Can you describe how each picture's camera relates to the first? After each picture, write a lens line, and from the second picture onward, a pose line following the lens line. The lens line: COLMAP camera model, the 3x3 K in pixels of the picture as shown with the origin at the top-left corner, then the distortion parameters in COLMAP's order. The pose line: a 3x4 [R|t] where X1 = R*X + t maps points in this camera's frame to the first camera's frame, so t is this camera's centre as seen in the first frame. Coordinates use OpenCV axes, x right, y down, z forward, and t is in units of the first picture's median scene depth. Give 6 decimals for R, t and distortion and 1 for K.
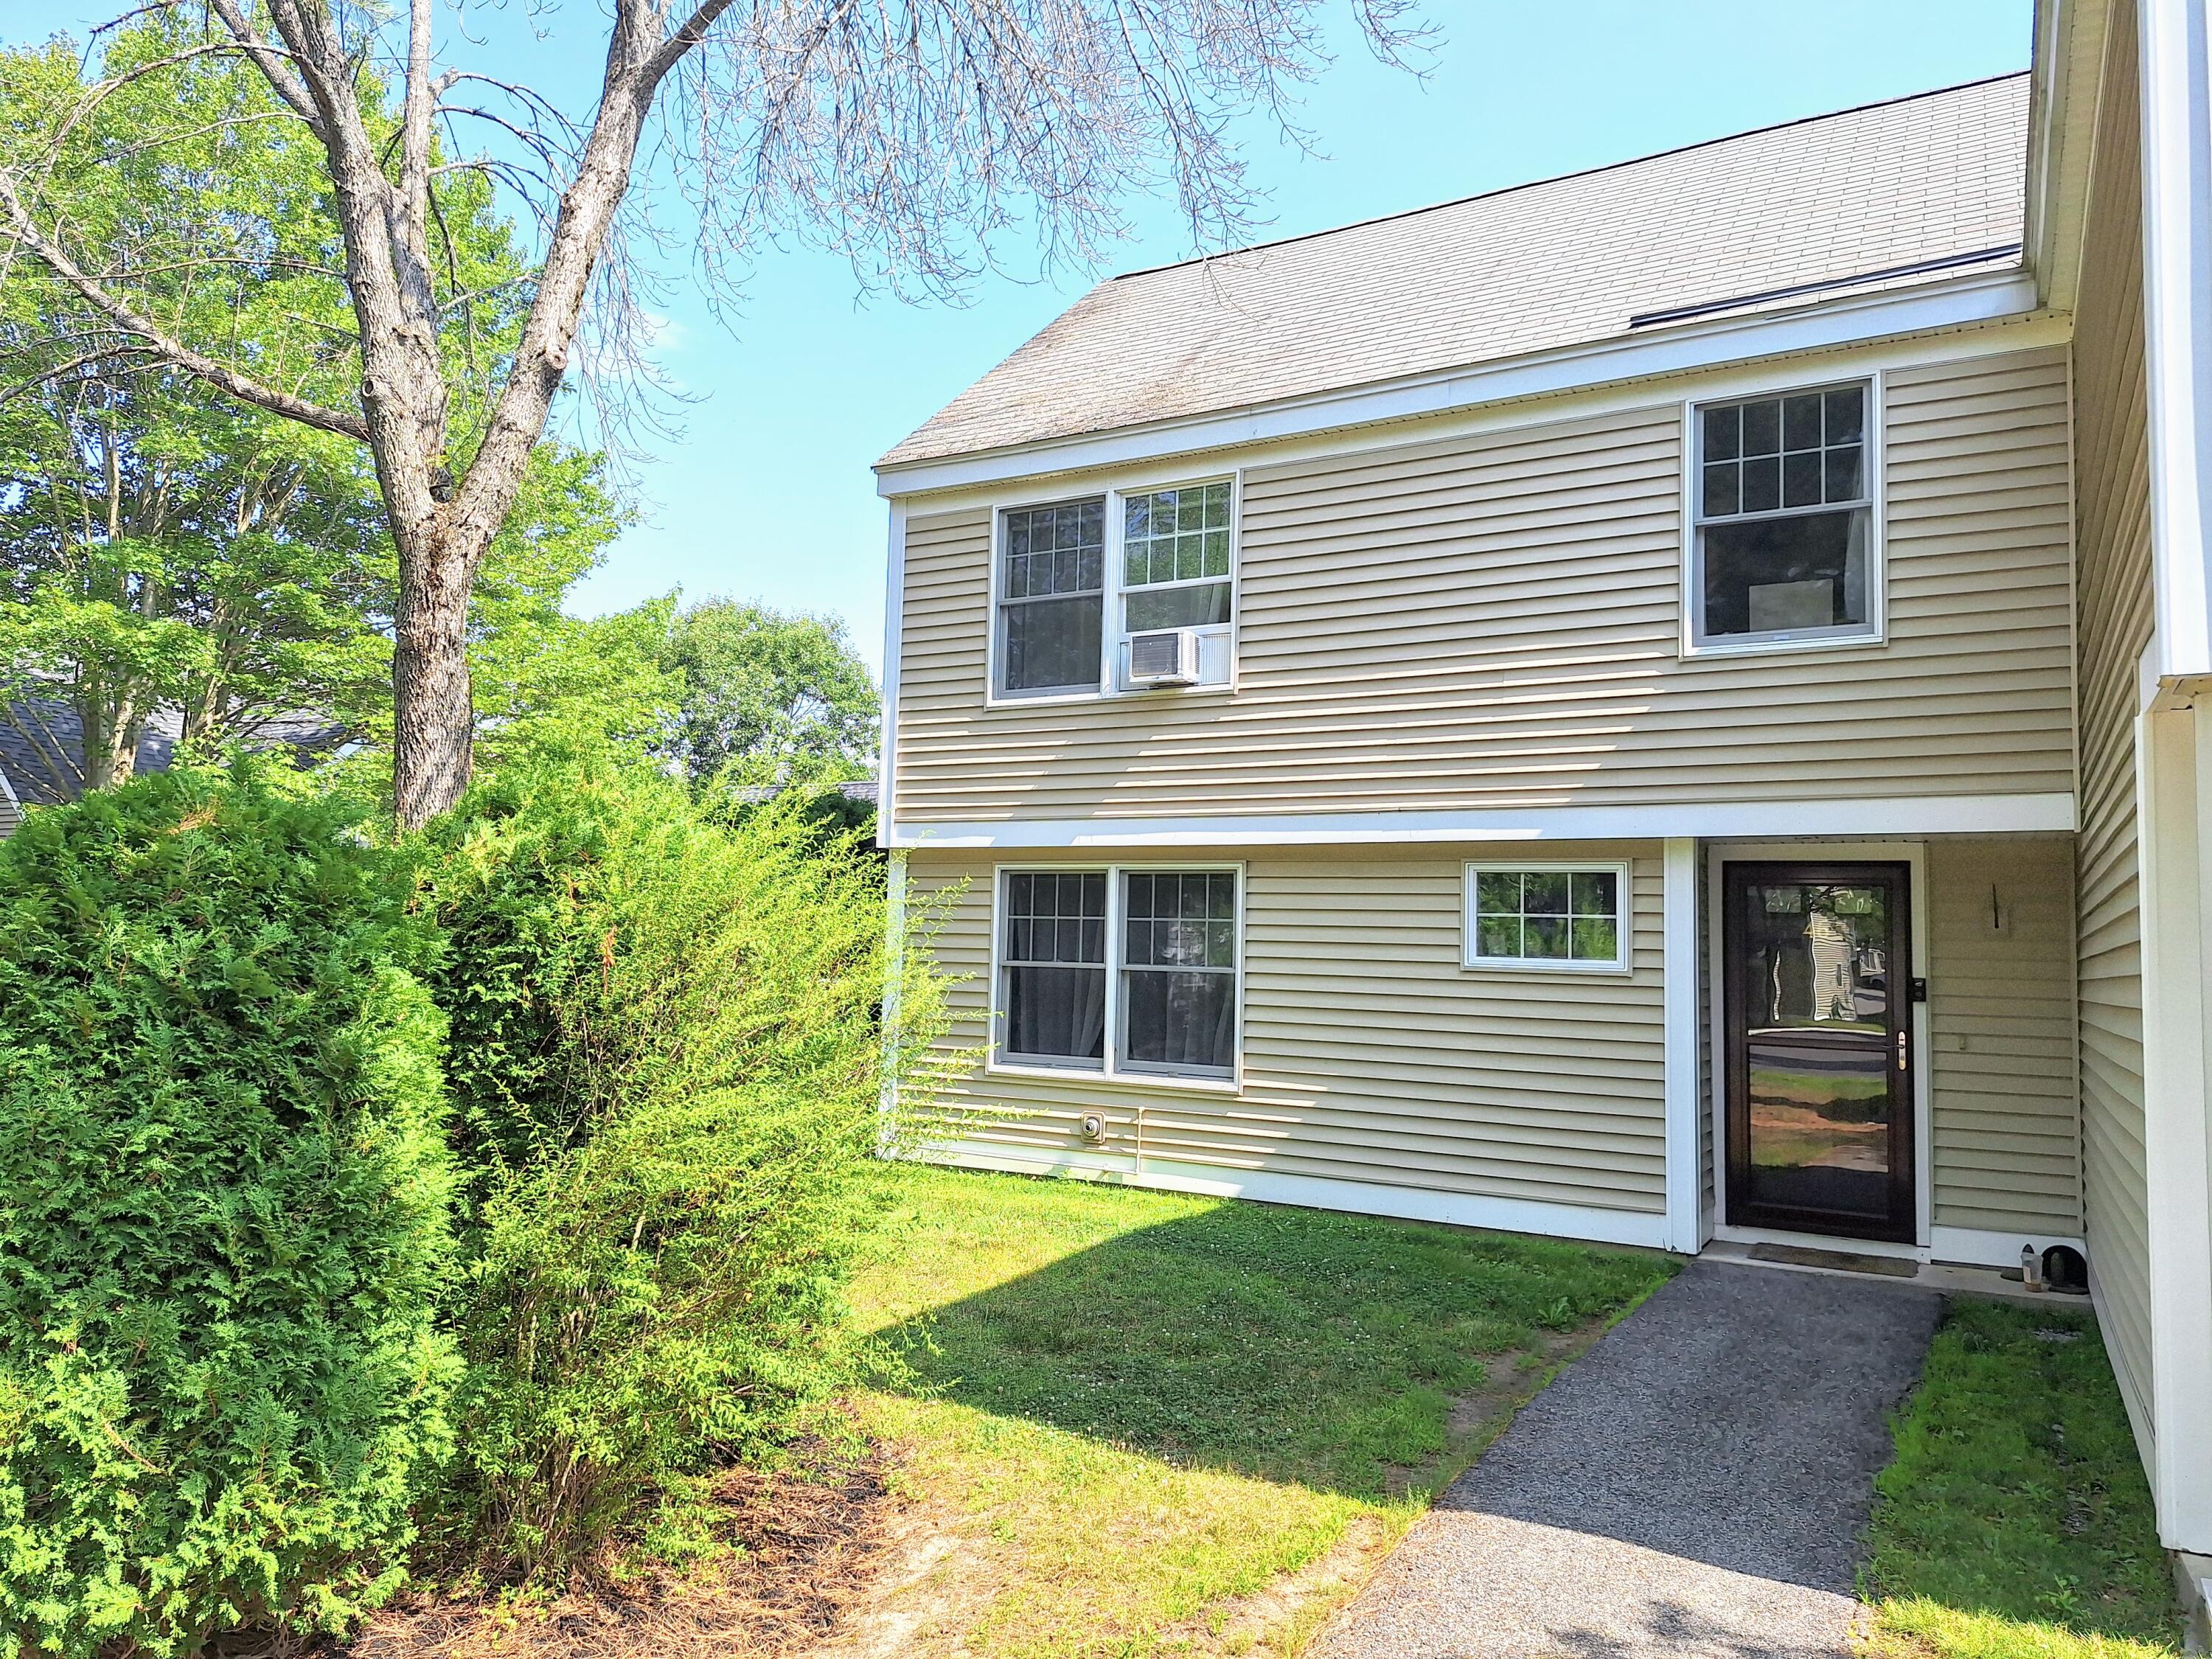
lens RADIAL K [[1512.1, 0, 1111.4], [0, 1512.1, 818.9], [0, 0, 1]] dist [0.074808, -0.100621]
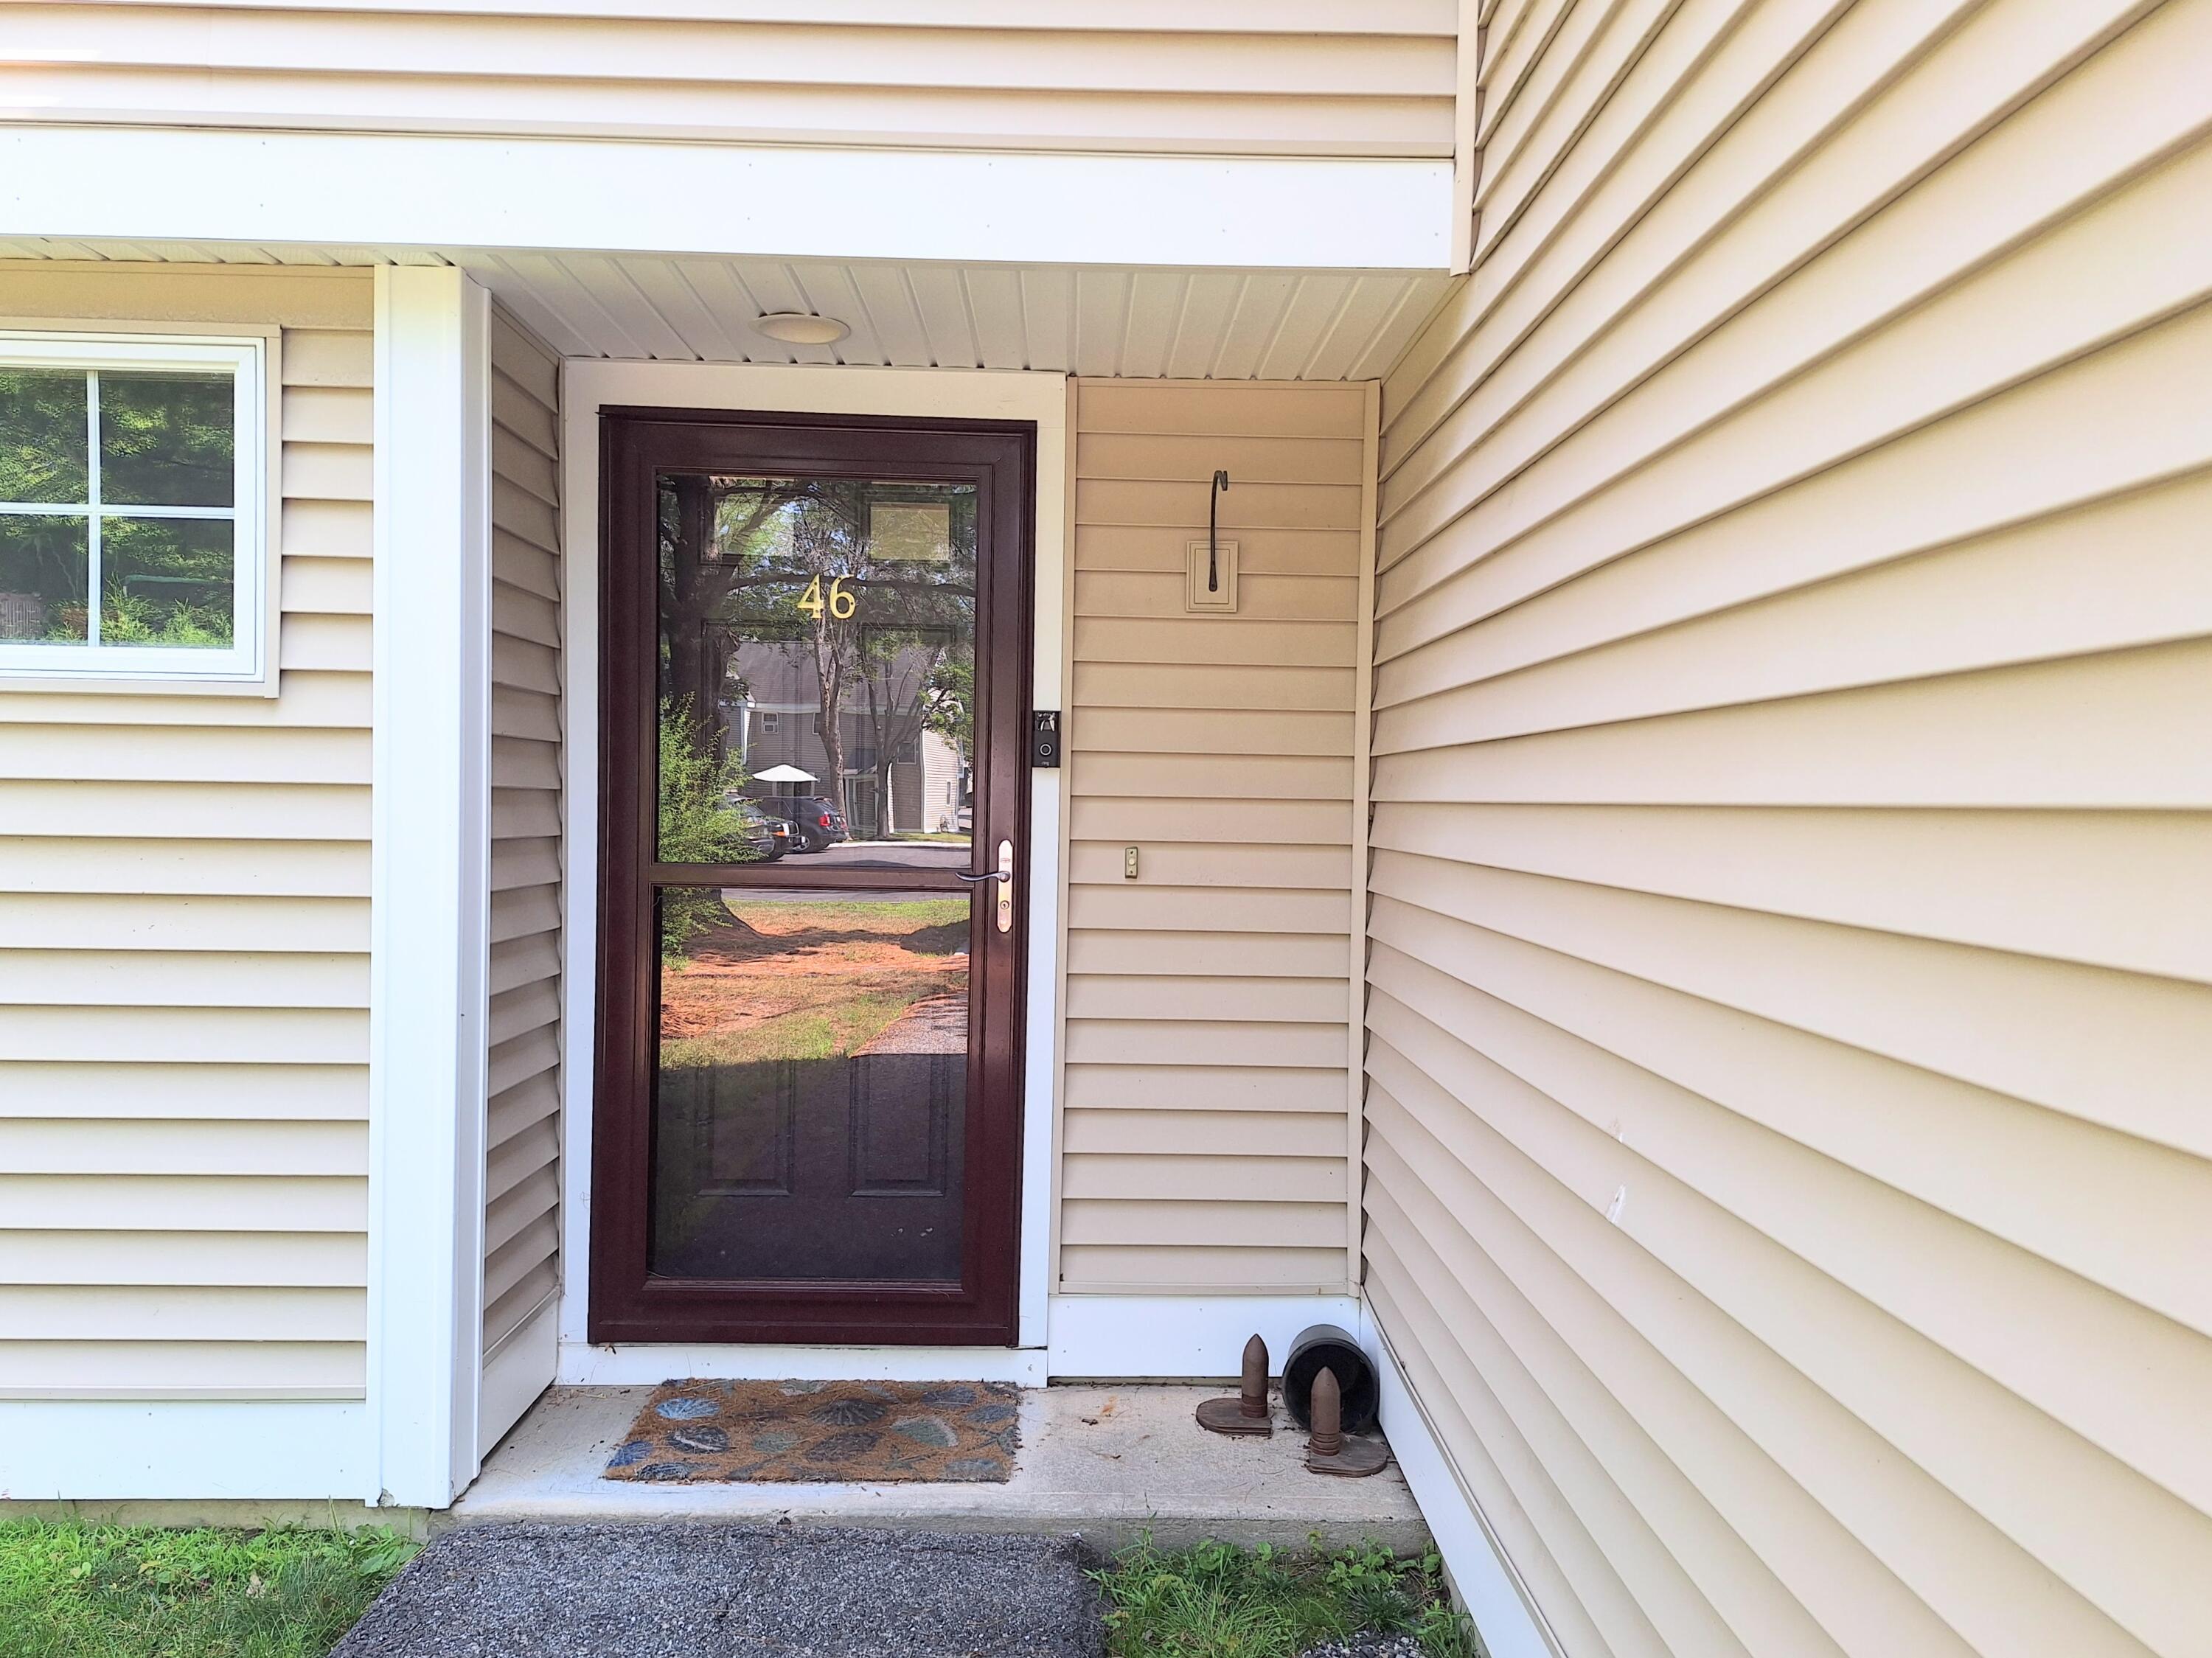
lens RADIAL K [[1512.0, 0, 1111.4], [0, 1512.0, 818.4], [0, 0, 1]] dist [0.074808, -0.100621]
pose [[0.853465, -0.020662, 0.520741, 0.327540], [-0.040024, 0.993664, 0.105024, 0.088858], [-0.519612, -0.110477, 0.847230, 0.639459]]
